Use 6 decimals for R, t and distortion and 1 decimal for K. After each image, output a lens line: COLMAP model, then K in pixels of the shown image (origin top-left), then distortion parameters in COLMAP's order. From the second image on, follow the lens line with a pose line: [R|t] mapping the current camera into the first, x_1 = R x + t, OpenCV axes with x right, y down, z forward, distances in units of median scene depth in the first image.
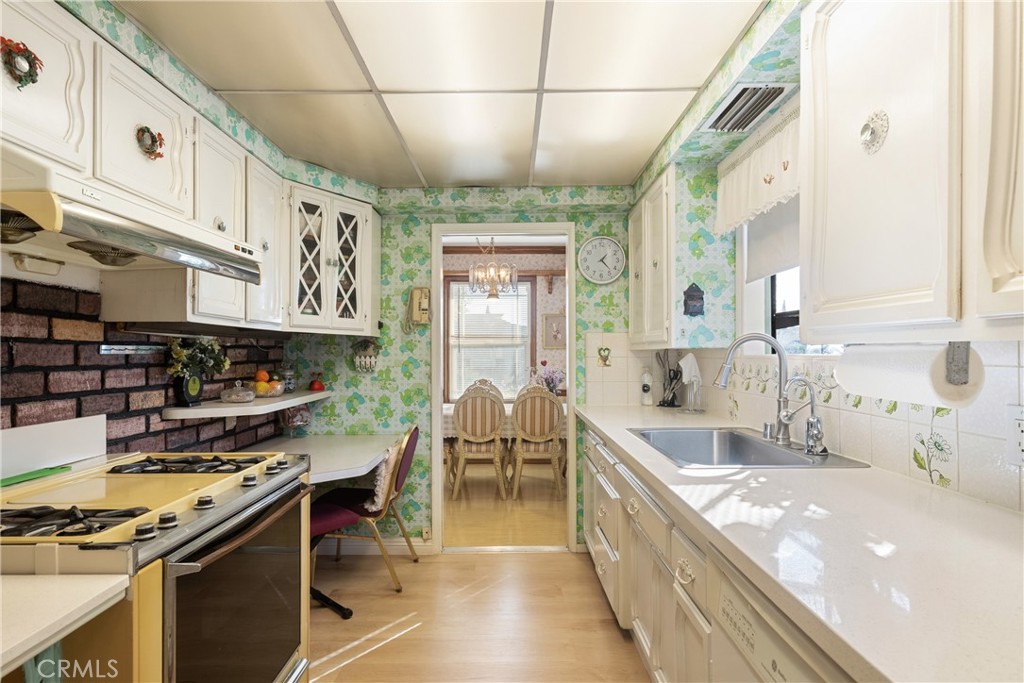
lens RADIAL K [[618.0, 0, 511.4], [0, 618.0, 344.3], [0, 0, 1]] dist [-0.004122, -0.000259]
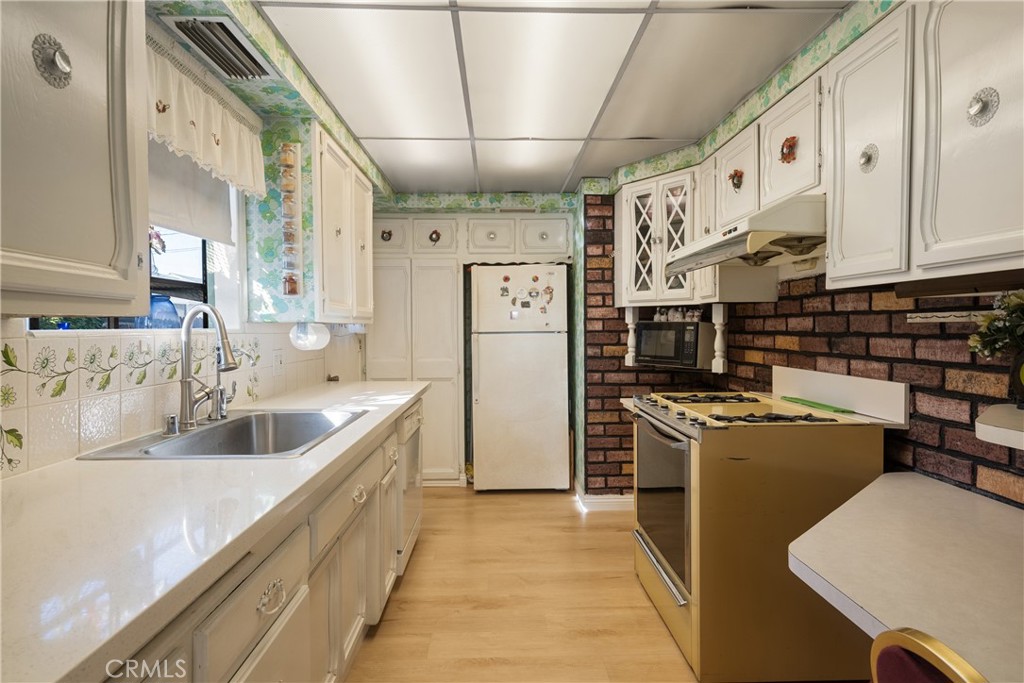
lens RADIAL K [[618.0, 0, 511.8], [0, 618.0, 342.5], [0, 0, 1]] dist [-0.004122, -0.000259]
pose [[-0.999682, 0.008773, -0.023654, -0.007497], [0.008499, 0.999896, 0.011682, 0.031059], [0.023754, 0.011478, -0.999652, 1.992206]]
